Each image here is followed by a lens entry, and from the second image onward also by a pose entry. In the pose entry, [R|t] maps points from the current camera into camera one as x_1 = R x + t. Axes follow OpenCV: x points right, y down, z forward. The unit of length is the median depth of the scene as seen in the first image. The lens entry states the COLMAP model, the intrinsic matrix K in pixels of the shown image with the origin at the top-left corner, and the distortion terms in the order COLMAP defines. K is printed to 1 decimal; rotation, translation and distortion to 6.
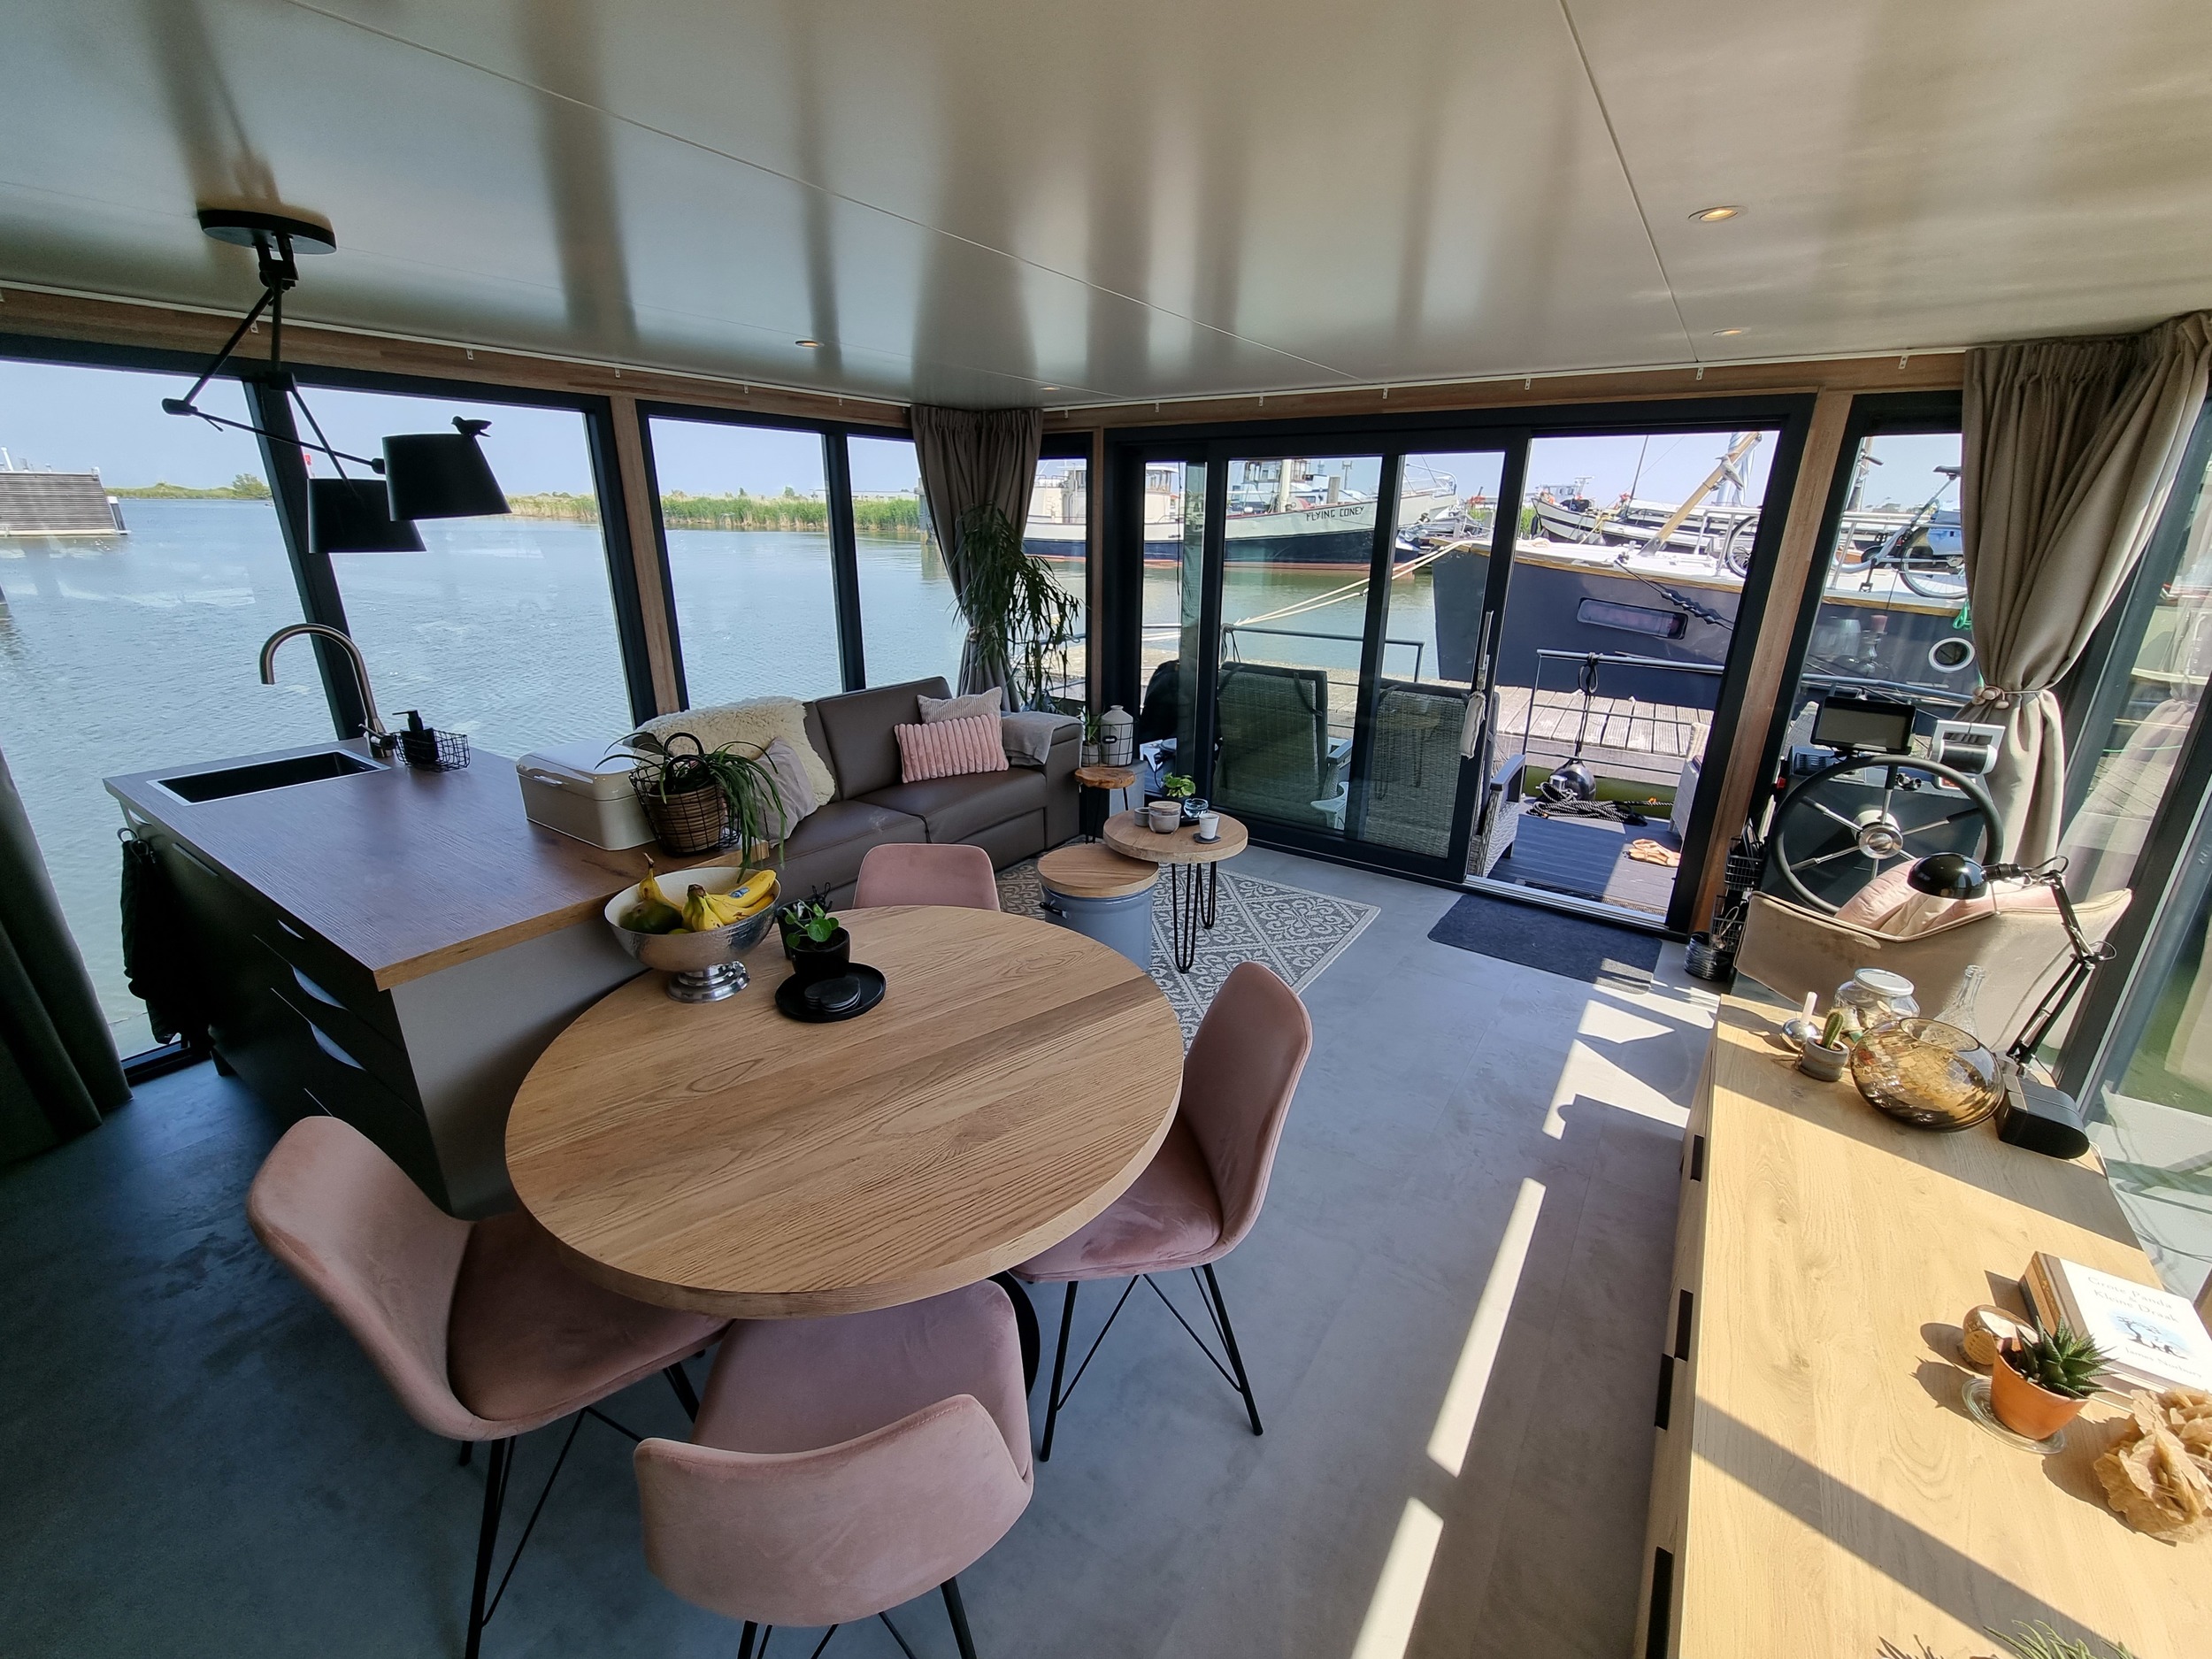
lens RADIAL K [[915.0, 0, 1095.0], [0, 915.0, 822.9], [0, 0, 1]] dist [-0.002625, -0.000818]
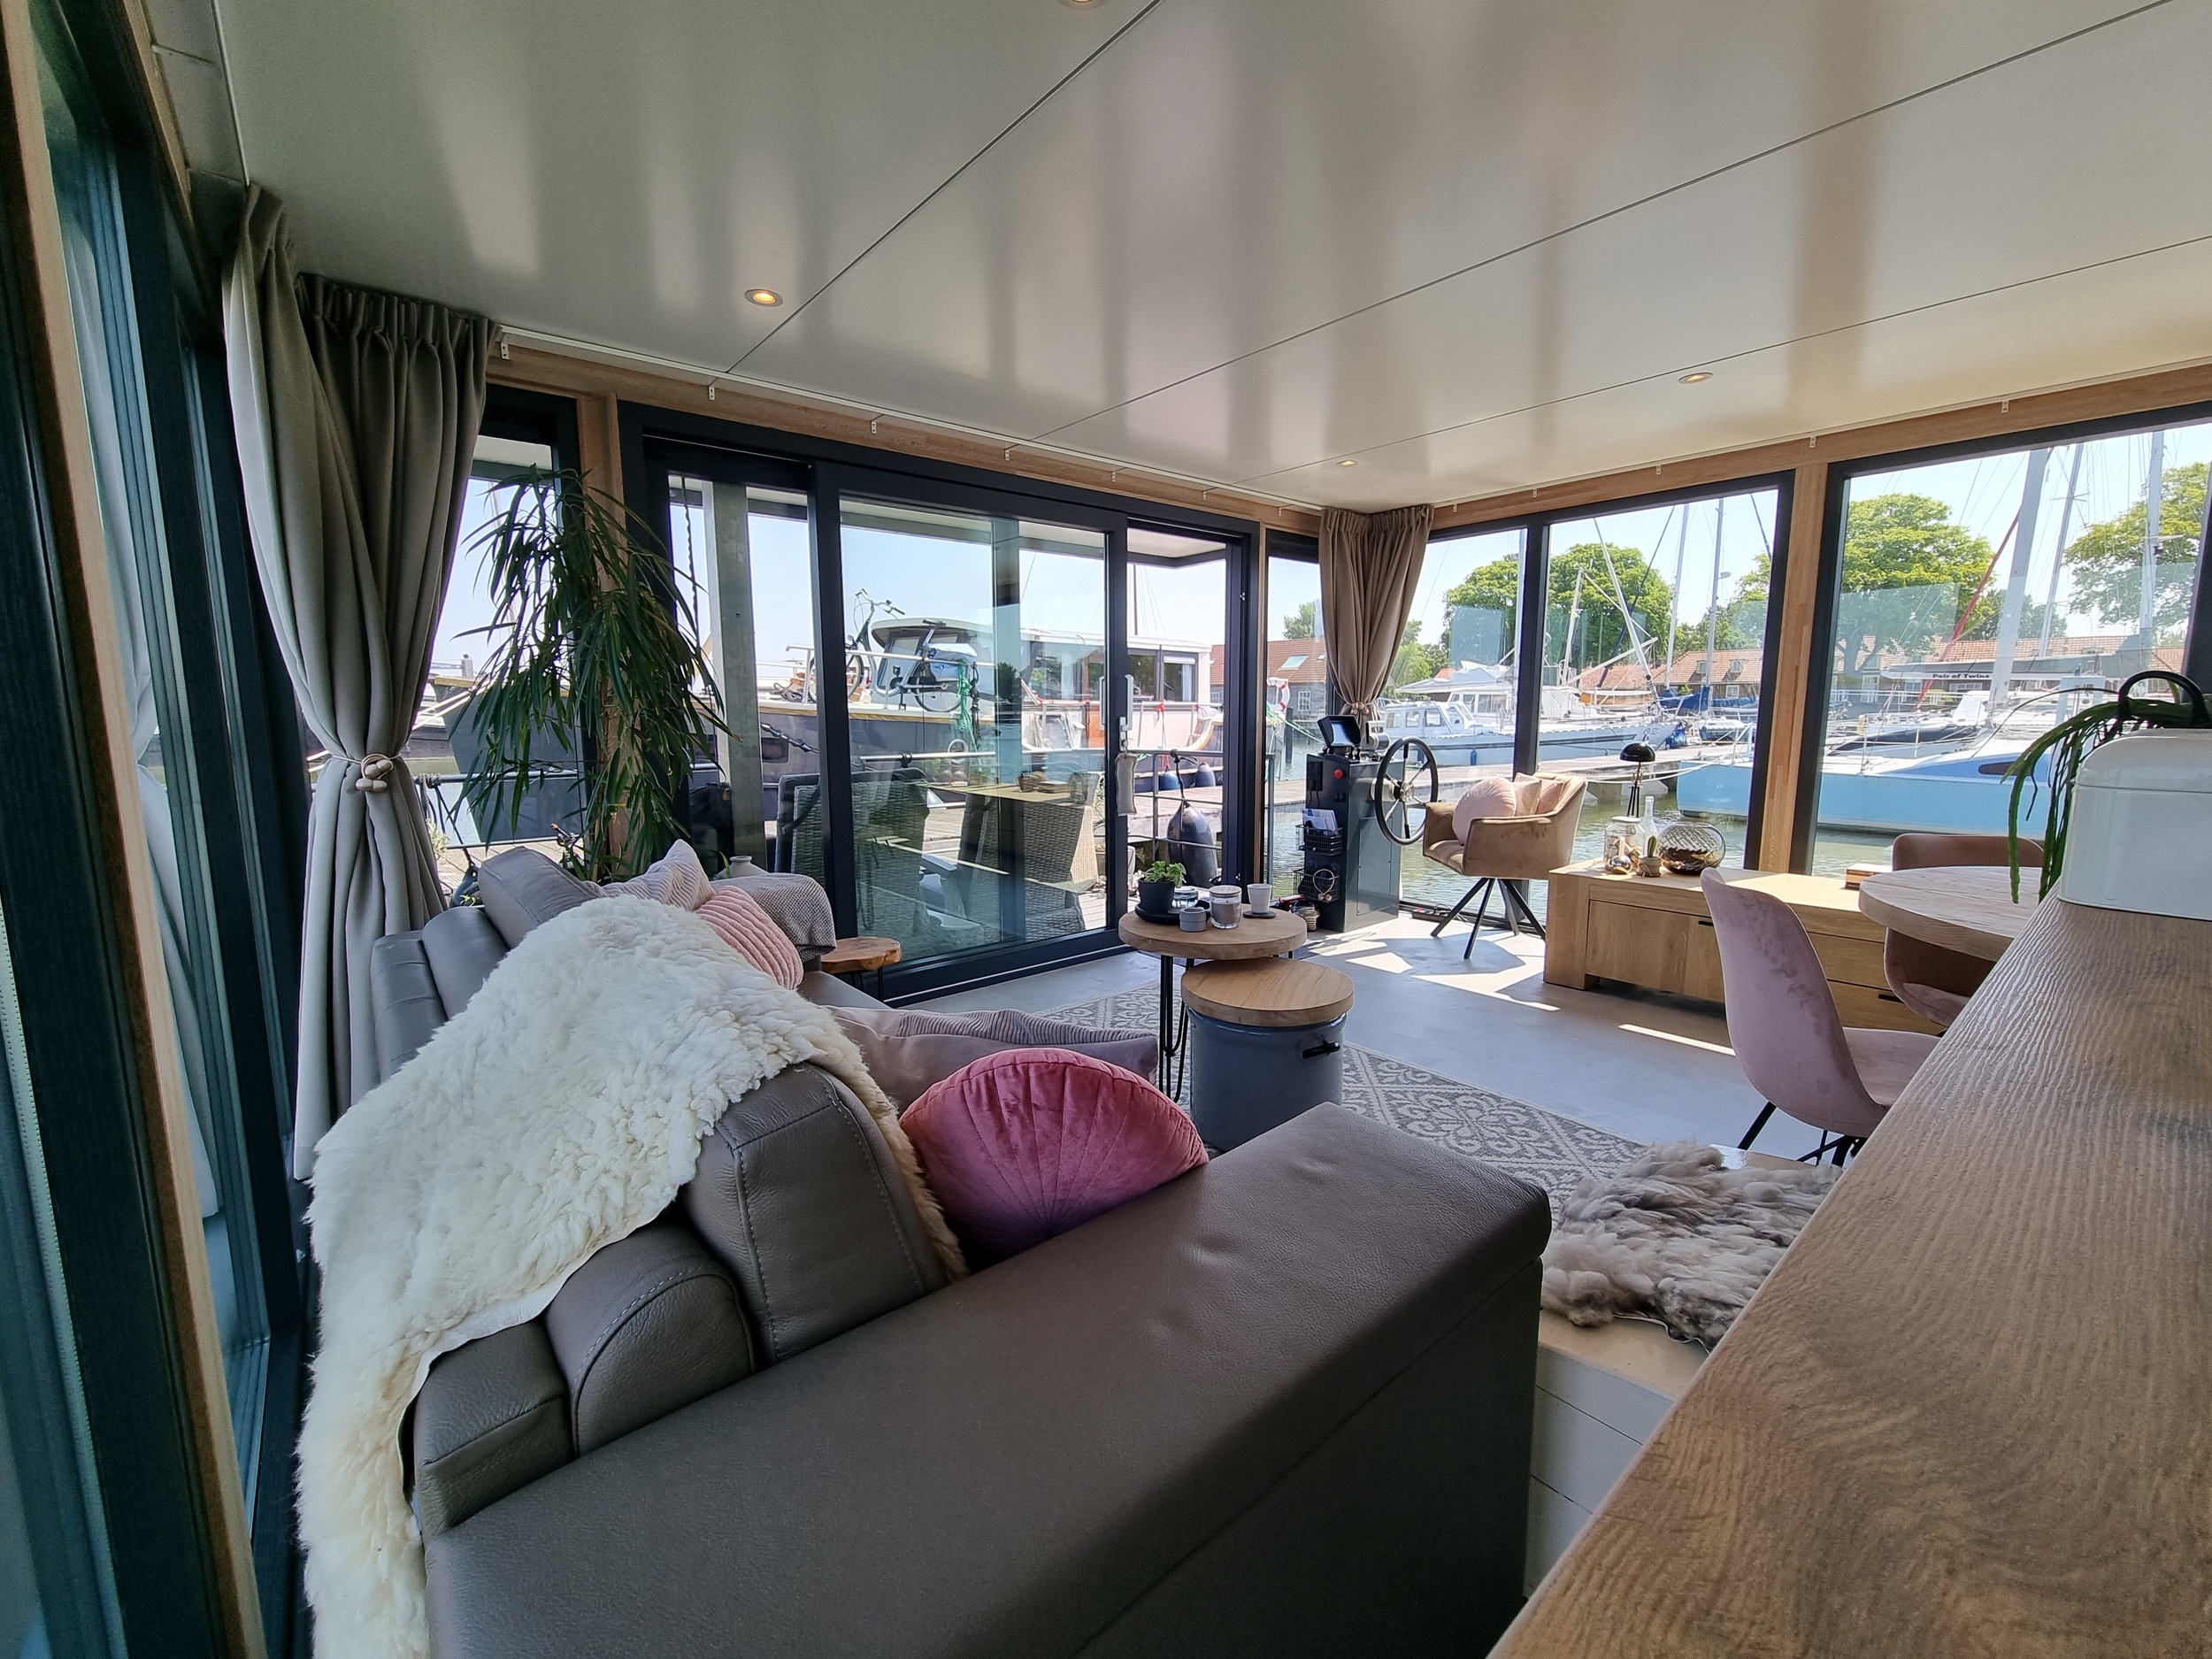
lens RADIAL K [[915.0, 0, 1095.0], [0, 915.0, 822.9], [0, 0, 1]] dist [-0.002625, -0.000818]
pose [[0.265666, -0.134516, 0.954635, -0.772969], [0.321832, 0.945787, 0.043706, -0.161770], [-0.908761, 0.295621, 0.294555, 0.950016]]
